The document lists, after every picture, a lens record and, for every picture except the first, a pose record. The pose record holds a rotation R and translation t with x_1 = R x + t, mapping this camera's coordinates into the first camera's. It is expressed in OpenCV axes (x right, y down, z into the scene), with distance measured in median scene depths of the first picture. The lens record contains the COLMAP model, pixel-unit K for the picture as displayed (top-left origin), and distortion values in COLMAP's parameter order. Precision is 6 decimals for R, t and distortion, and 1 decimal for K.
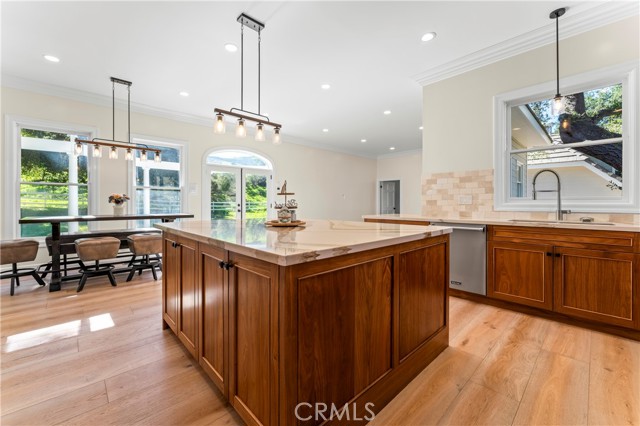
lens RADIAL K [[262.9, 0, 317.4], [0, 262.9, 205.6], [0, 0, 1]] dist [0.000238, -0.000006]
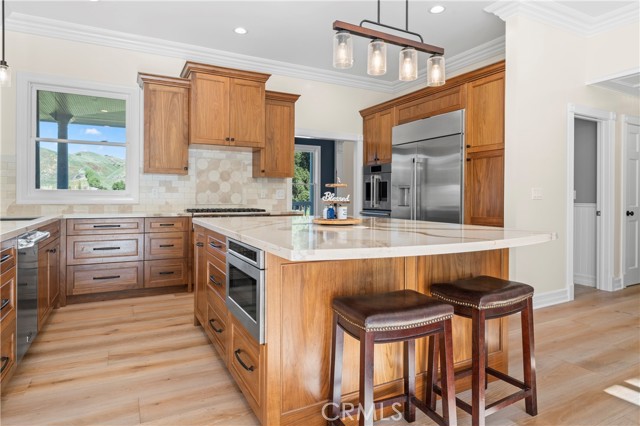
lens RADIAL K [[370.3, 0, 313.6], [0, 370.3, 198.0], [0, 0, 1]] dist [-0.000668, -0.001415]
pose [[-0.962879, -0.011258, 0.269700, -0.234774], [-0.009765, 0.999929, 0.006880, -0.015115], [-0.269758, 0.003991, -0.962920, 1.360423]]
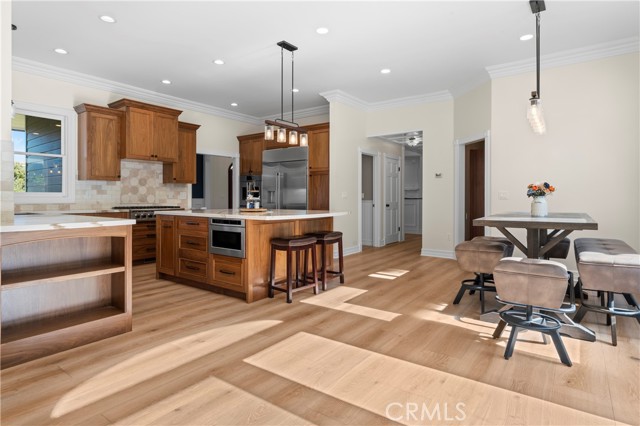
lens RADIAL K [[348.9, 0, 318.4], [0, 348.9, 198.8], [0, 0, 1]] dist [-0.001508, -0.000341]
pose [[-0.982320, -0.005912, -0.187115, -0.073906], [-0.007005, 0.999962, 0.005179, -0.015390], [0.187077, 0.006398, -0.982324, 1.990540]]
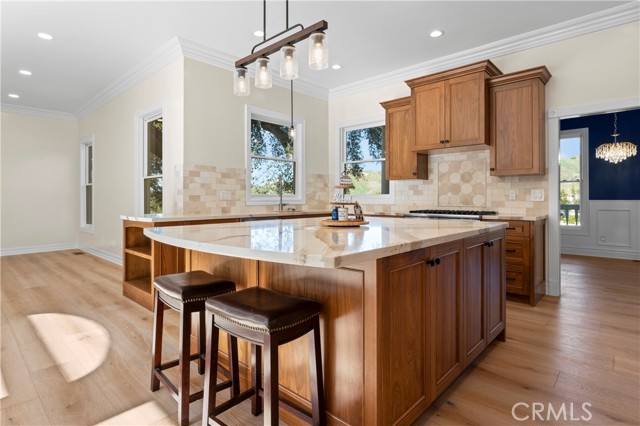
lens RADIAL K [[338.3, 0, 316.6], [0, 338.3, 198.2], [0, 0, 1]] dist [-0.001518, -0.000172]
pose [[-0.065830, -0.006250, 0.997811, -0.749713], [0.003905, 0.999971, 0.006521, -0.018643], [-0.997823, 0.004326, -0.065803, 0.736607]]
